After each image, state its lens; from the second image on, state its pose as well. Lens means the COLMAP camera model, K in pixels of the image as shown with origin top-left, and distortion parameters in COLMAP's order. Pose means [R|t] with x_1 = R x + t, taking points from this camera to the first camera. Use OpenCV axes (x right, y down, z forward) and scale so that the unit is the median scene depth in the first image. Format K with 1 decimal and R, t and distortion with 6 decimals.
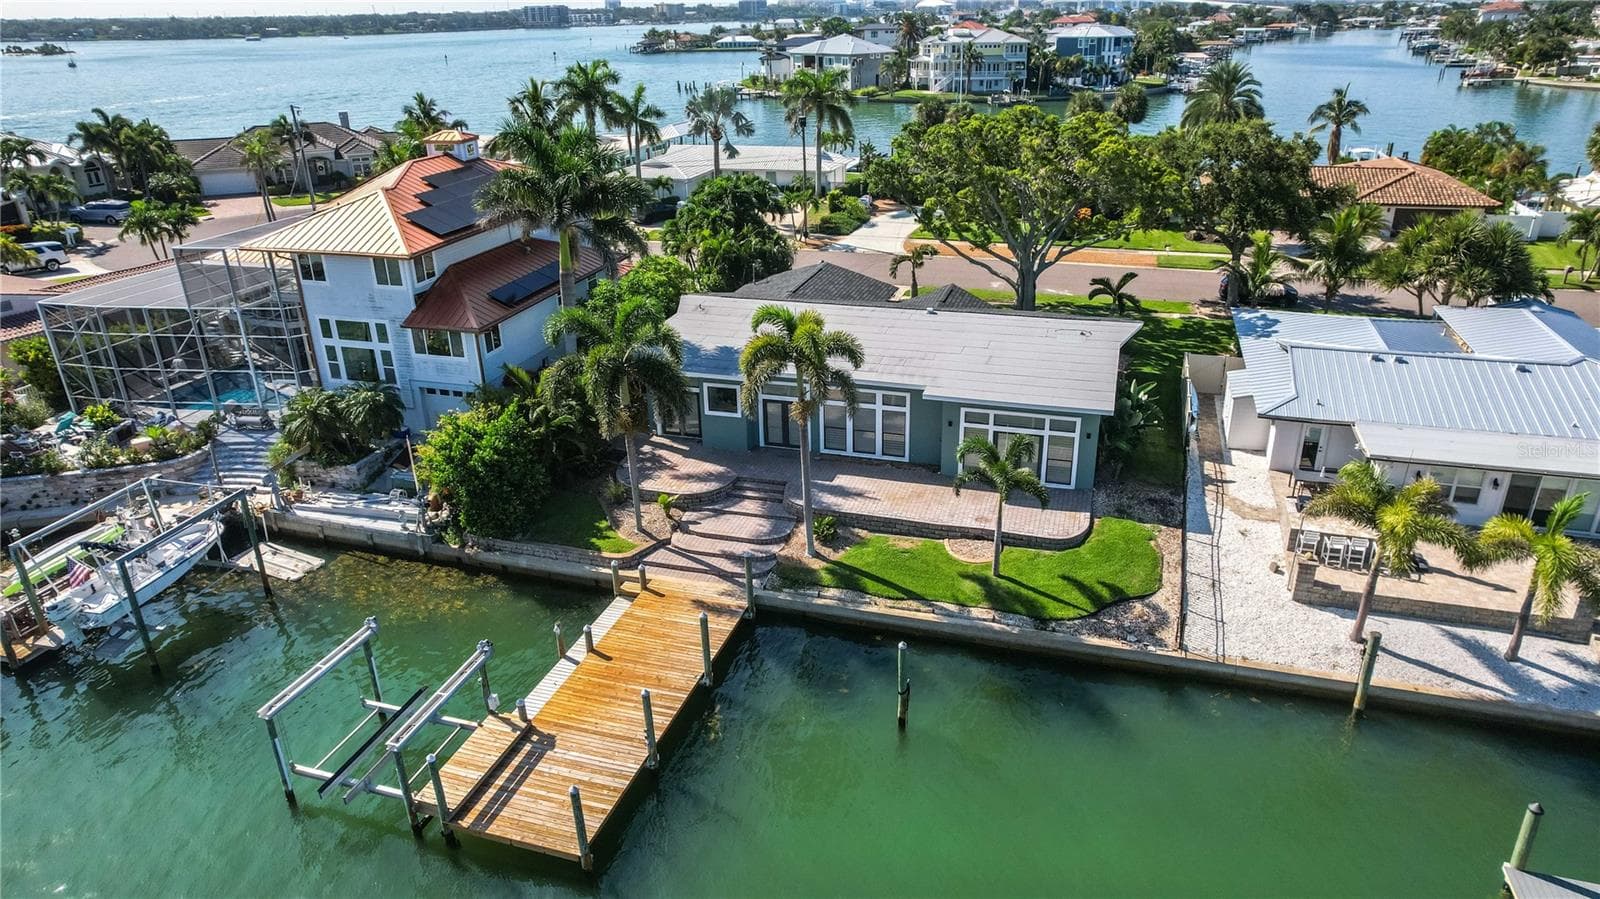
lens RADIAL K [[1030.6, 0, 806.2], [0, 1030.6, 446.5], [0, 0, 1]] dist [-0.008496, 0.000859]
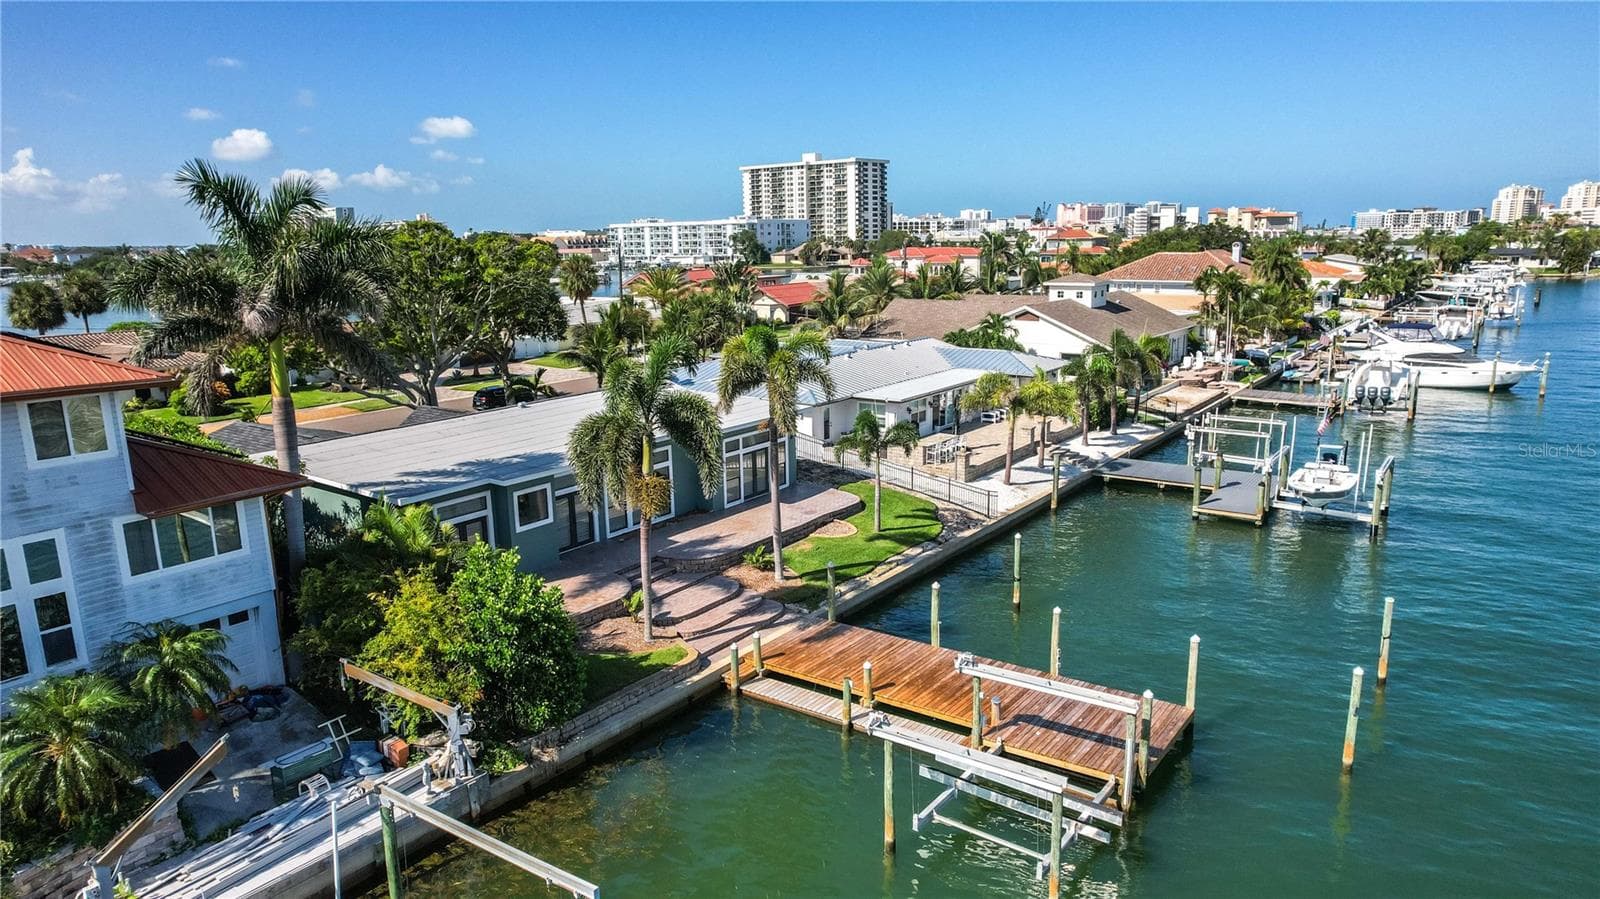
lens RADIAL K [[1030.6, 0, 801.8], [0, 1030.6, 453.3], [0, 0, 1]] dist [-0.008496, 0.000859]
pose [[0.323870, -0.185132, 0.927812, -0.822974], [0.389190, 0.919922, 0.047704, -0.043480], [-0.862346, 0.345645, 0.369986, 0.536386]]
